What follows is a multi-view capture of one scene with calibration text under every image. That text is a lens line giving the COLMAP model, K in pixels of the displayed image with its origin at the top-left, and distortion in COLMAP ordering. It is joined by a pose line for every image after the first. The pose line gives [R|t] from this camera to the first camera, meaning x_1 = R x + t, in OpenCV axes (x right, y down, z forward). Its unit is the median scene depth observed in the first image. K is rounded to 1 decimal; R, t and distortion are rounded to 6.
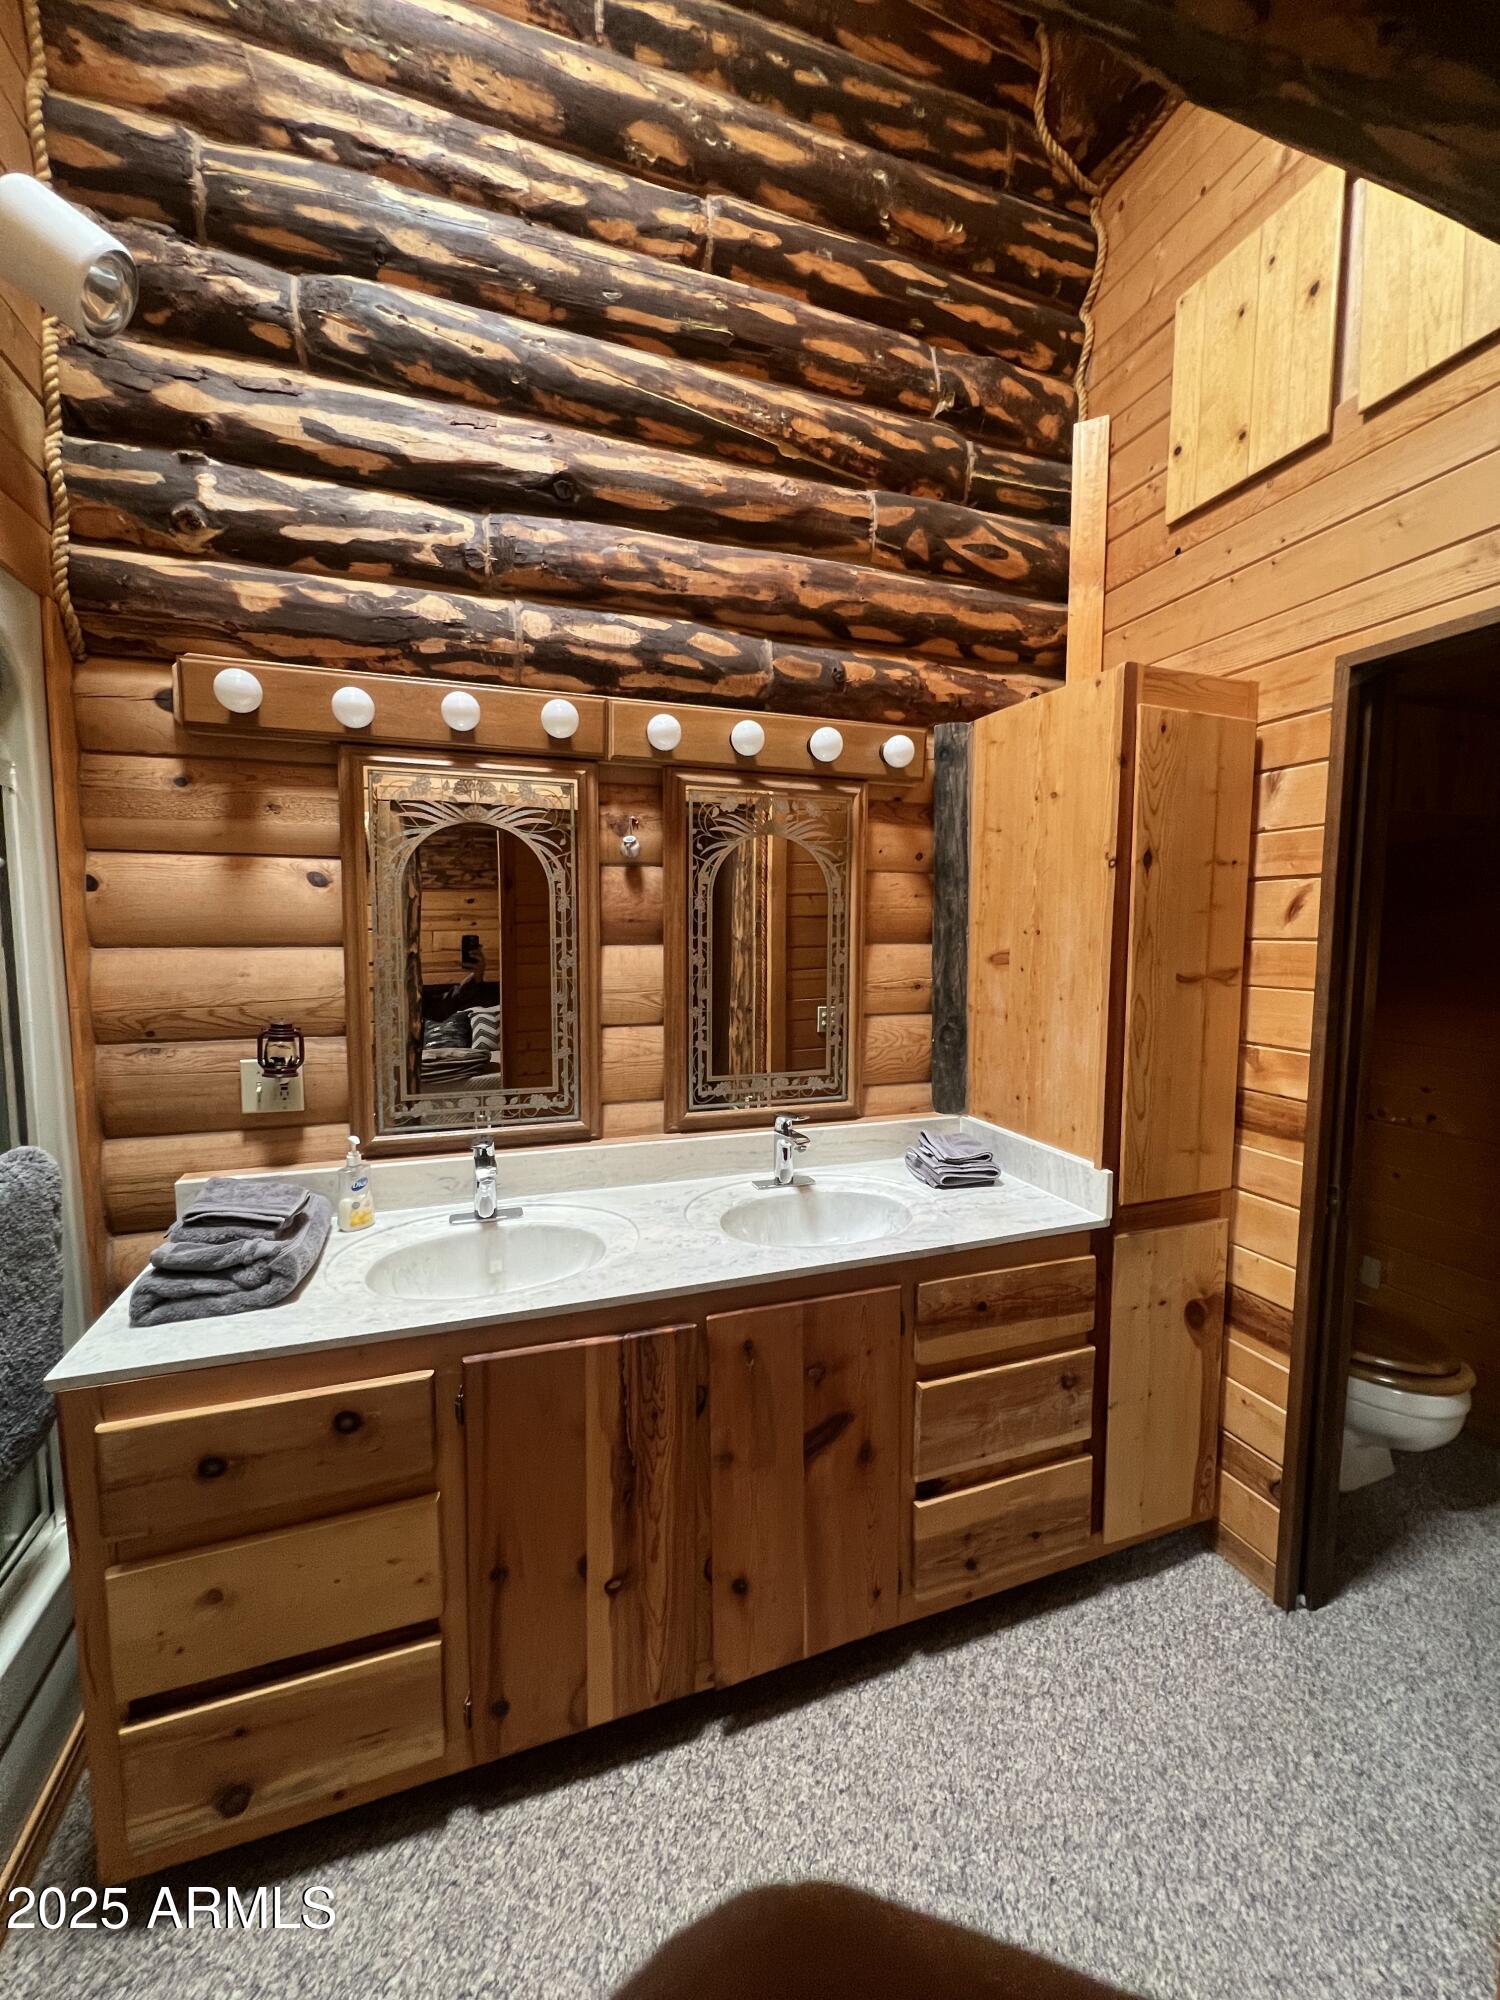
lens RADIAL K [[801.6, 0, 751.7], [0, 801.6, 998.6], [0, 0, 1]] dist [-0.002920, 0.000133]
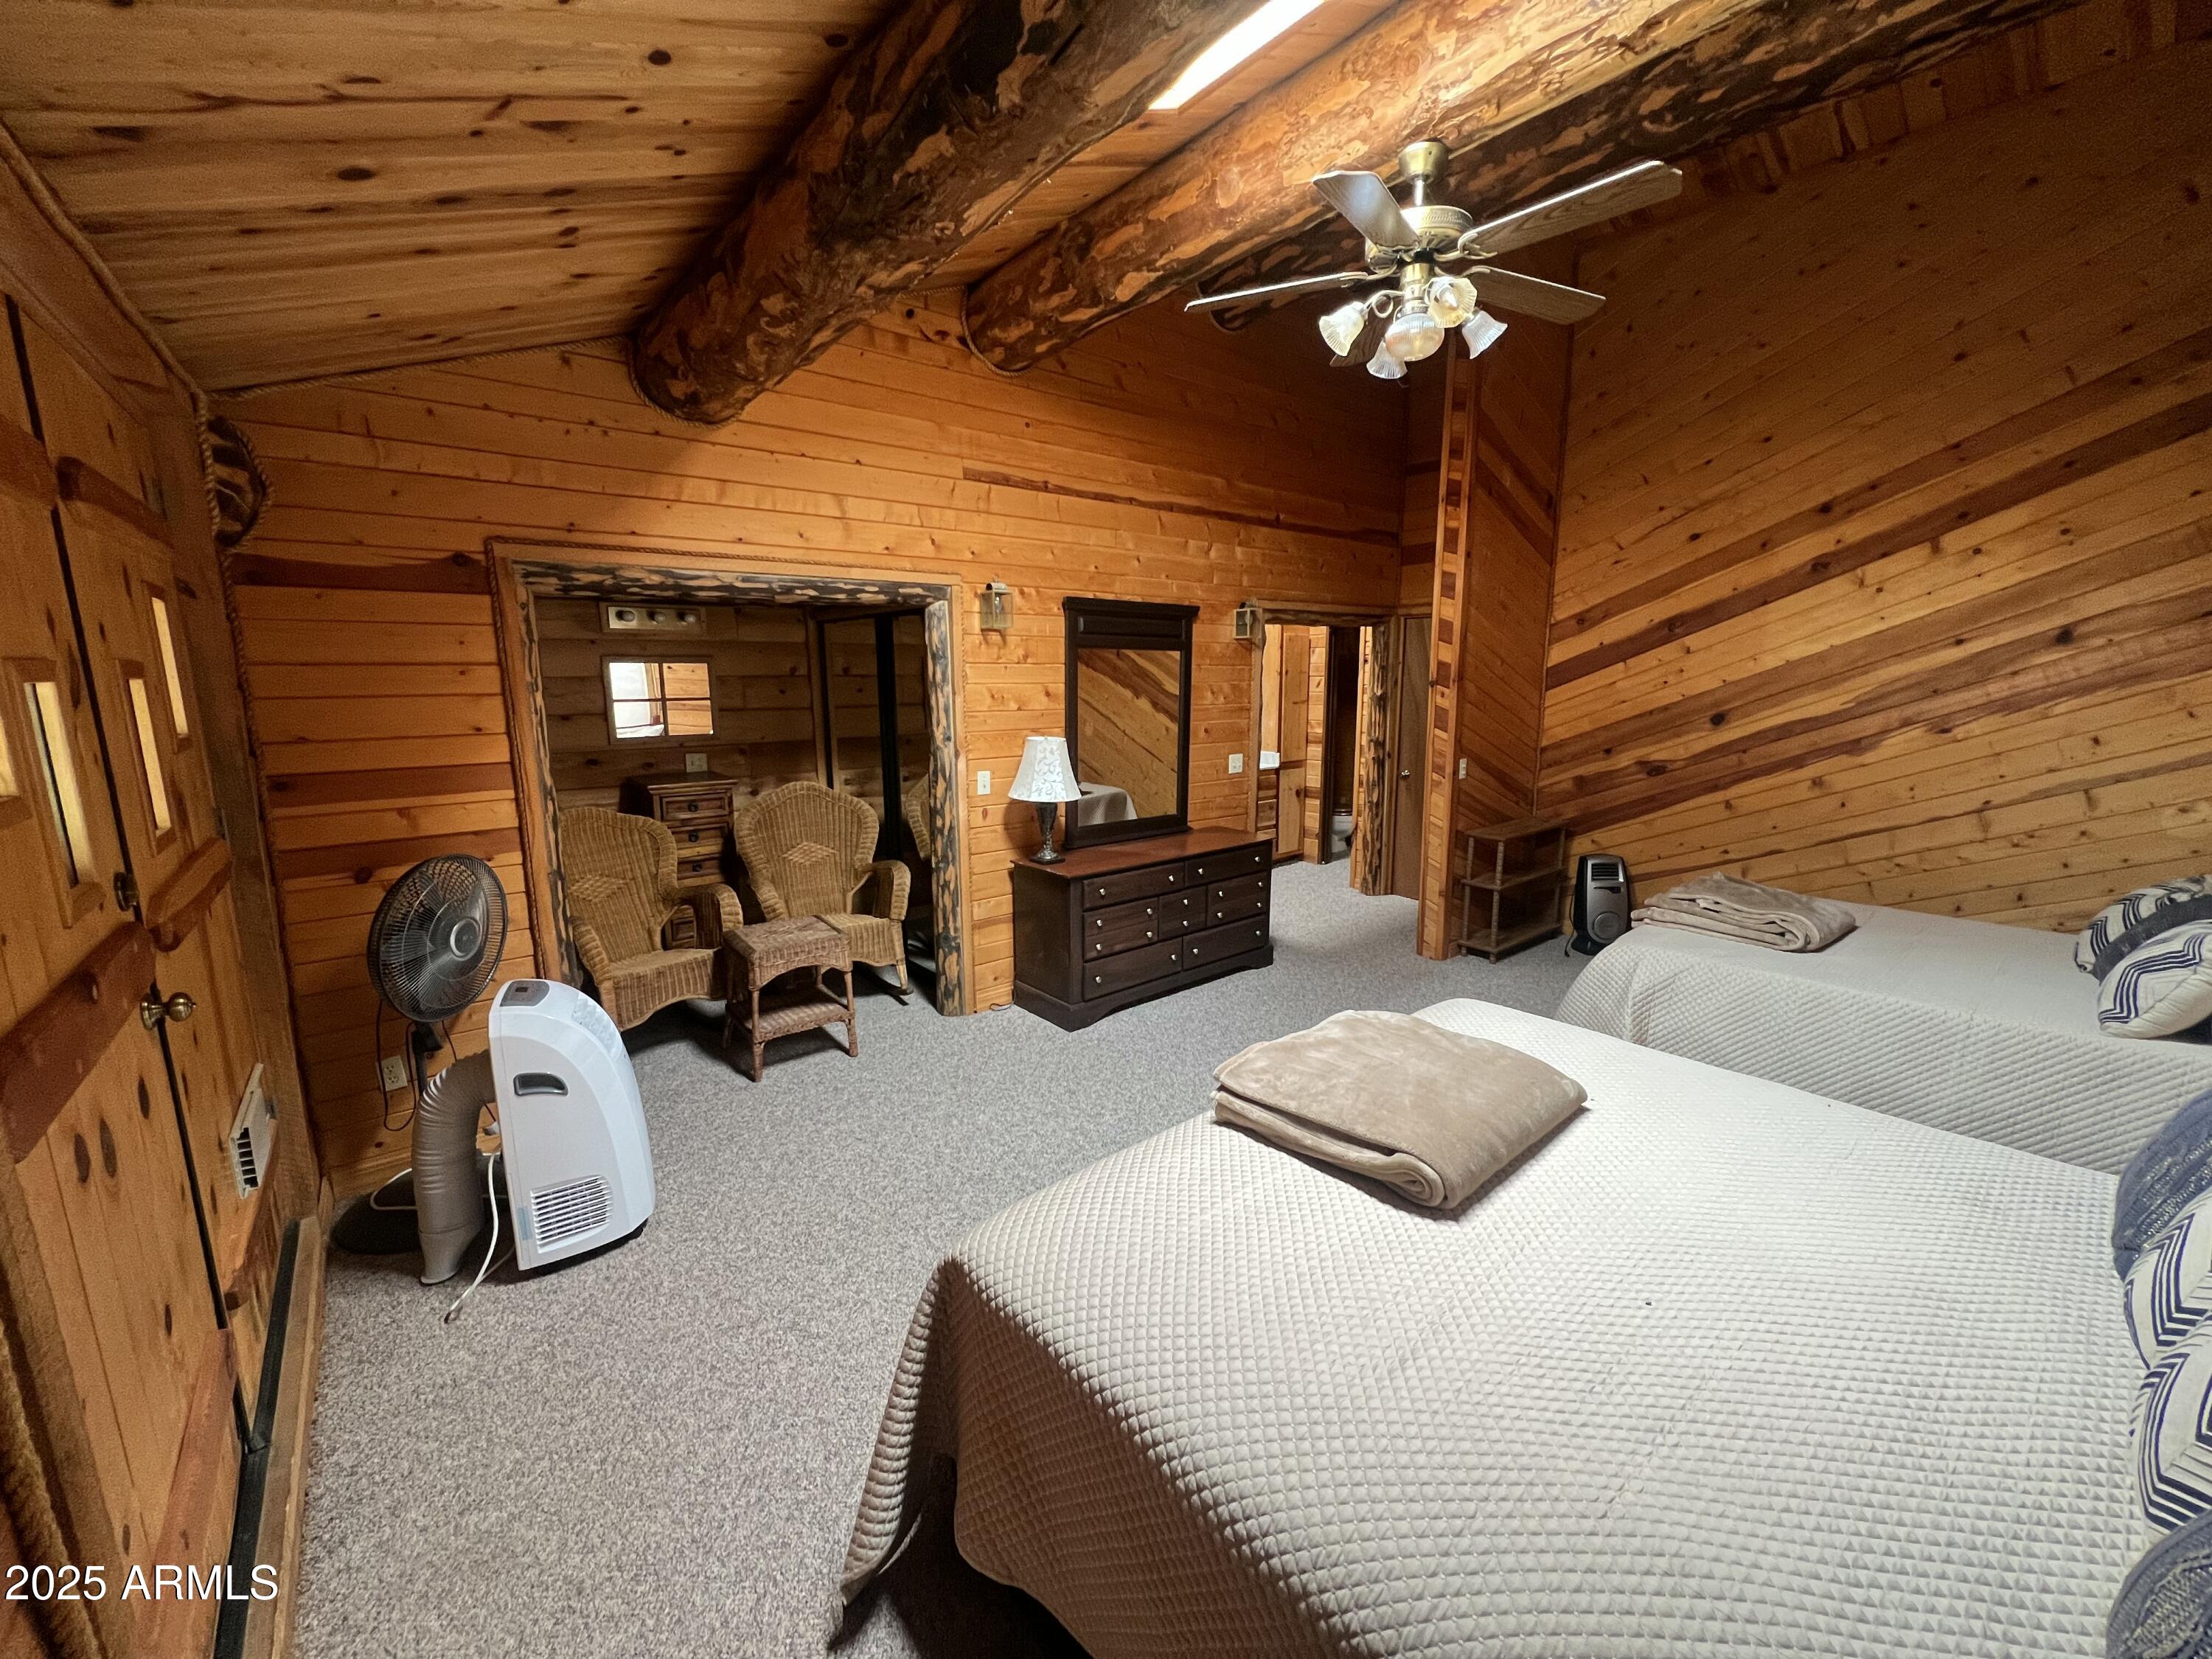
lens RADIAL K [[872.8, 0, 1106.0], [0, 872.8, 833.1], [0, 0, 1]] dist [0.002328, -0.000041]
pose [[0.939528, -0.065743, 0.336102, -1.747307], [0.037124, 0.995169, 0.090883, 0.178946], [-0.340453, -0.072909, 0.937430, -2.648983]]
